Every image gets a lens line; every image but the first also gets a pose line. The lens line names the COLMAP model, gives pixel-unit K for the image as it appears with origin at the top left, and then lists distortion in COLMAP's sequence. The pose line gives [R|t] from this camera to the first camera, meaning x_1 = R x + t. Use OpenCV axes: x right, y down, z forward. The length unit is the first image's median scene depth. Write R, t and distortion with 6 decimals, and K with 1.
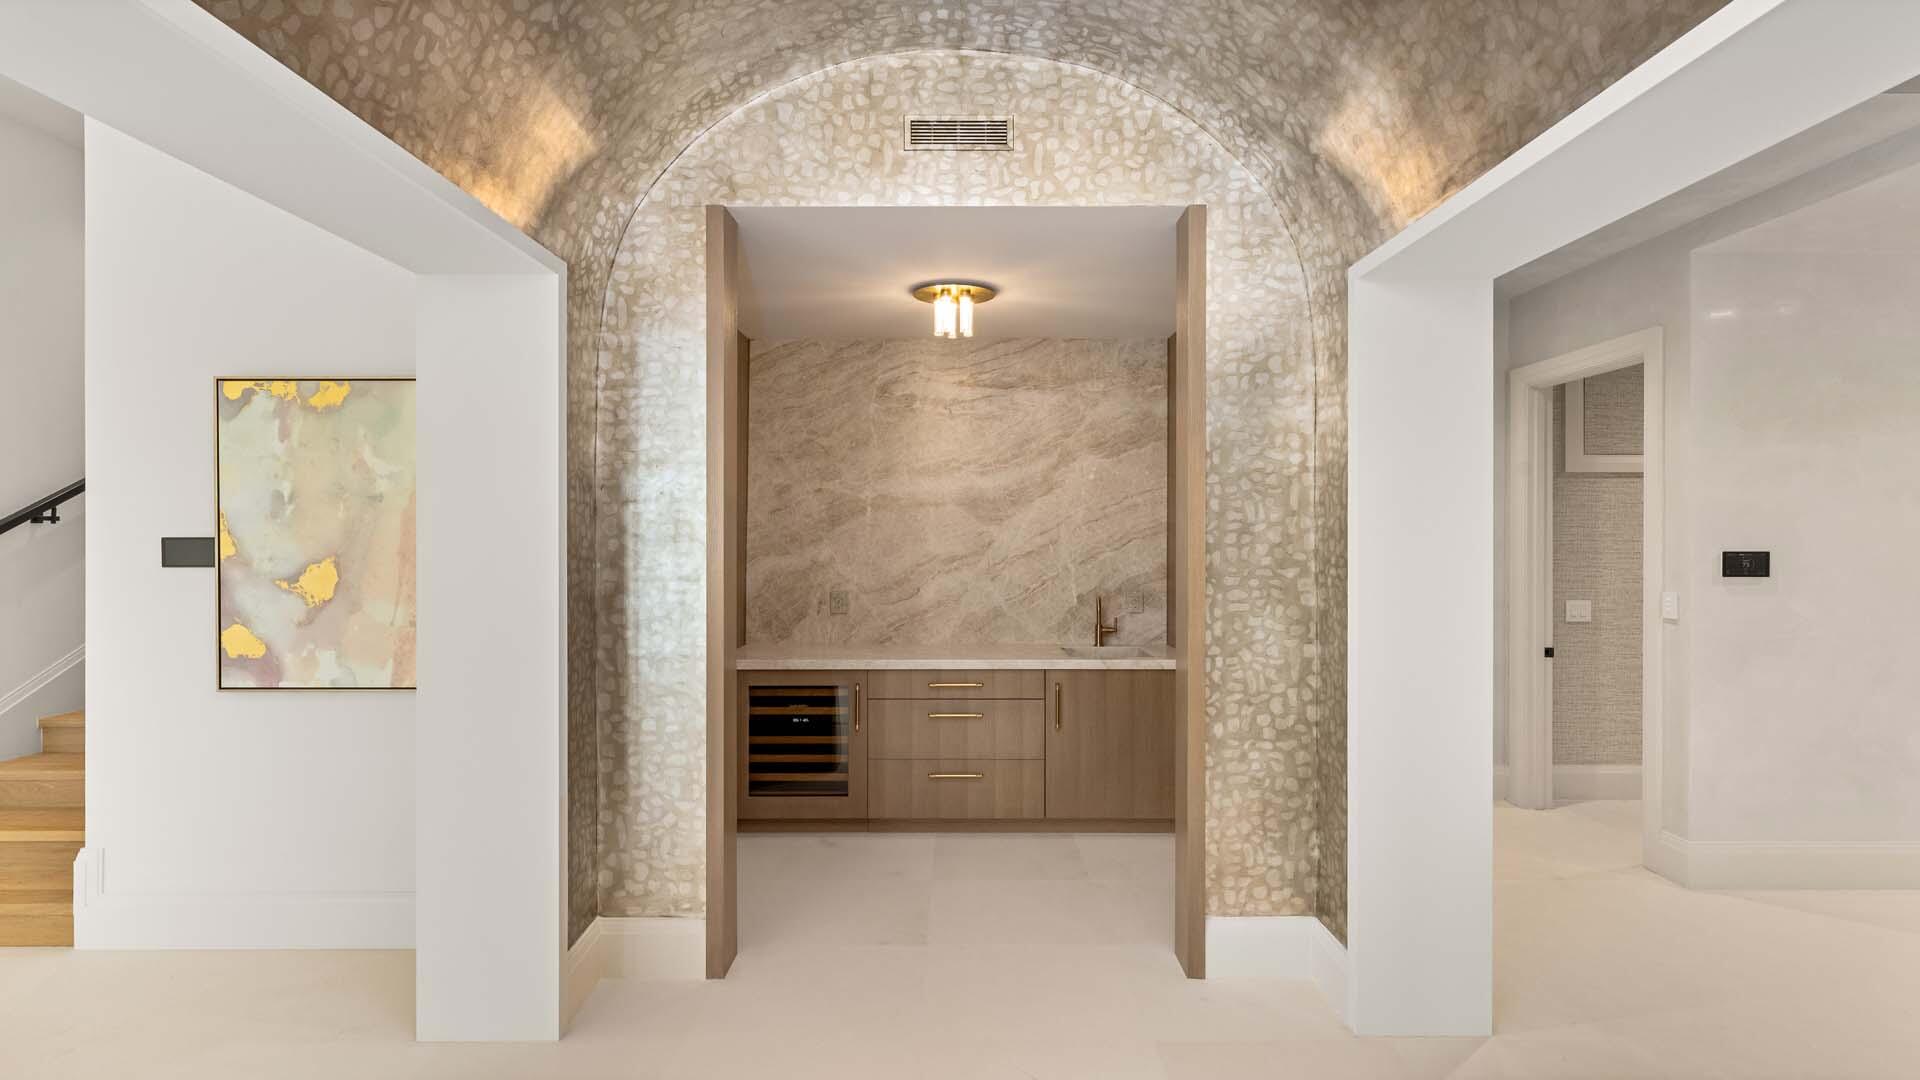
lens RADIAL K [[1026.2, 0, 961.9], [0, 1026.2, 546.6], [0, 0, 1]] dist [-0.003227, -0.000064]
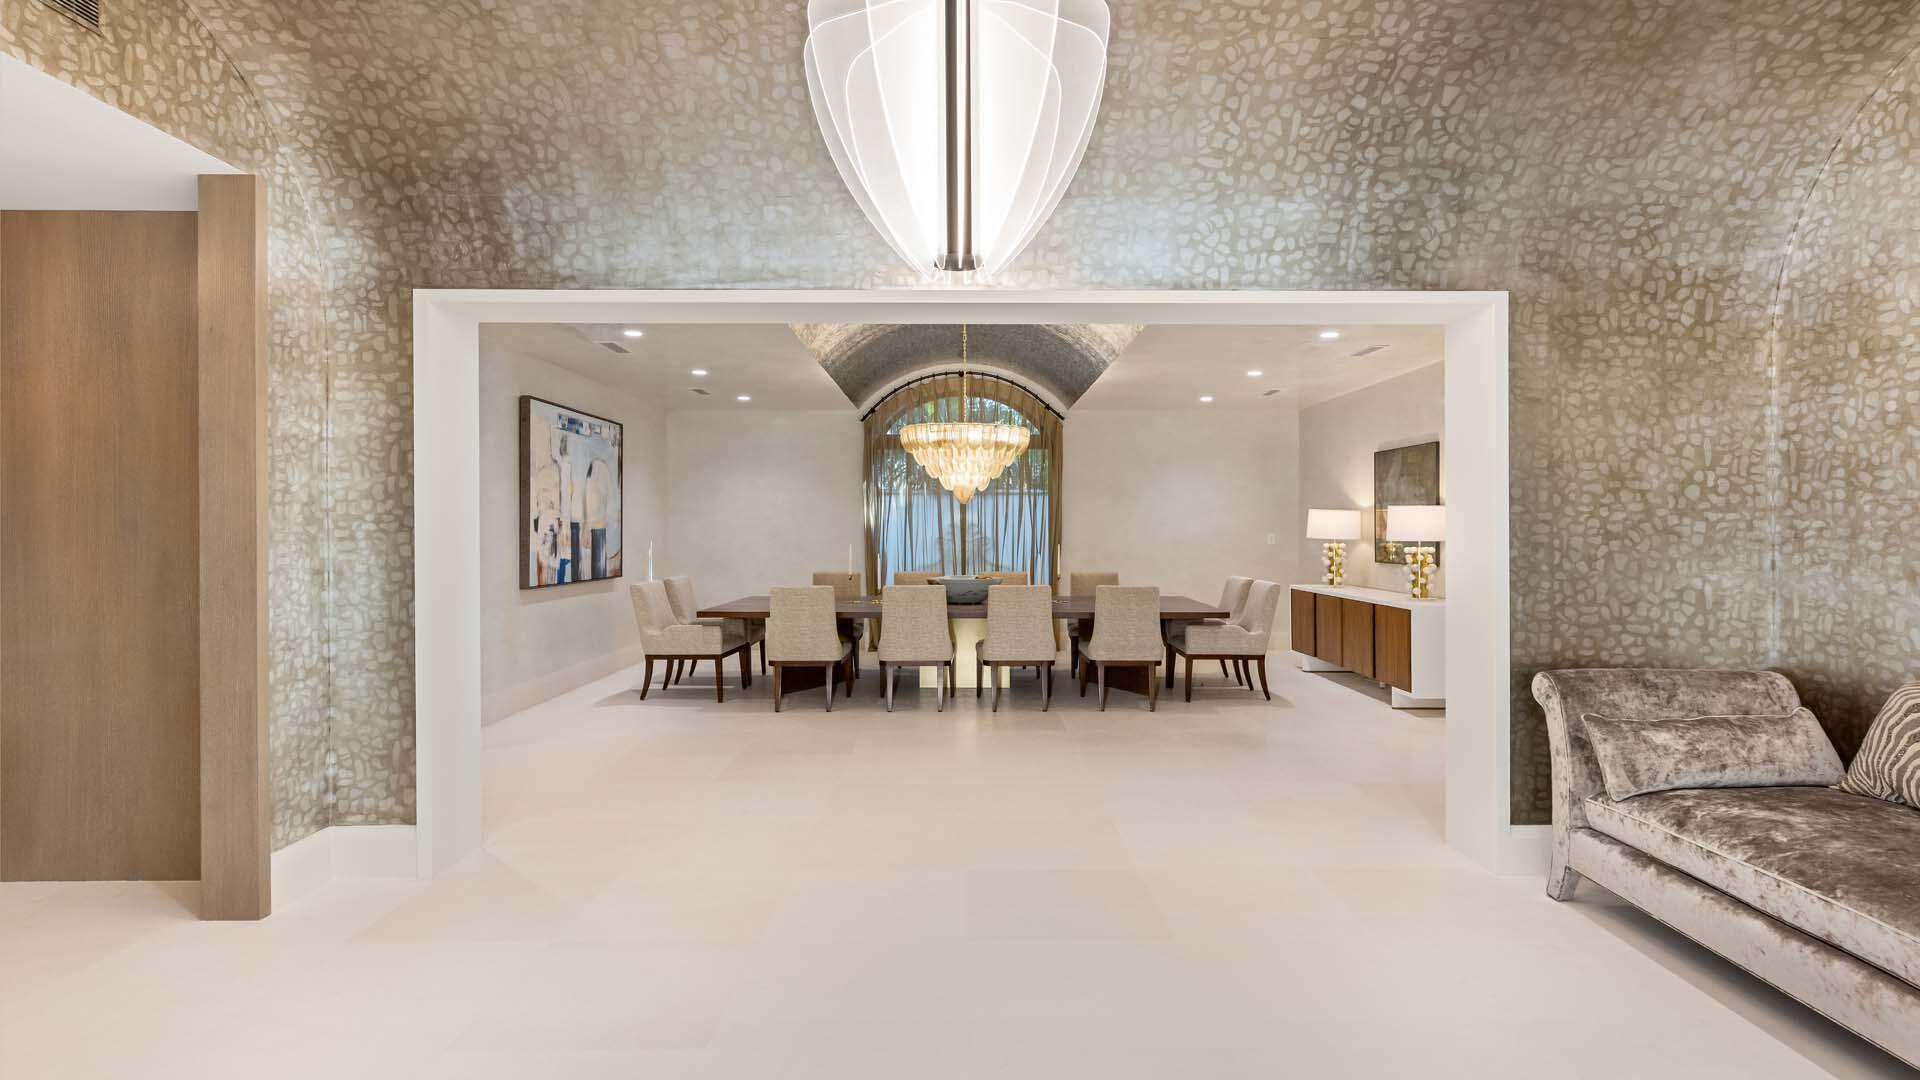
lens RADIAL K [[987.8, 0, 960.2], [0, 987.8, 531.9], [0, 0, 1]] dist [-0.000816, -0.000324]
pose [[0.011710, -0.005787, 0.999915, -0.762571], [0.008907, 0.999944, 0.005682, 0.028828], [-0.999892, 0.008839, 0.011761, 0.274201]]
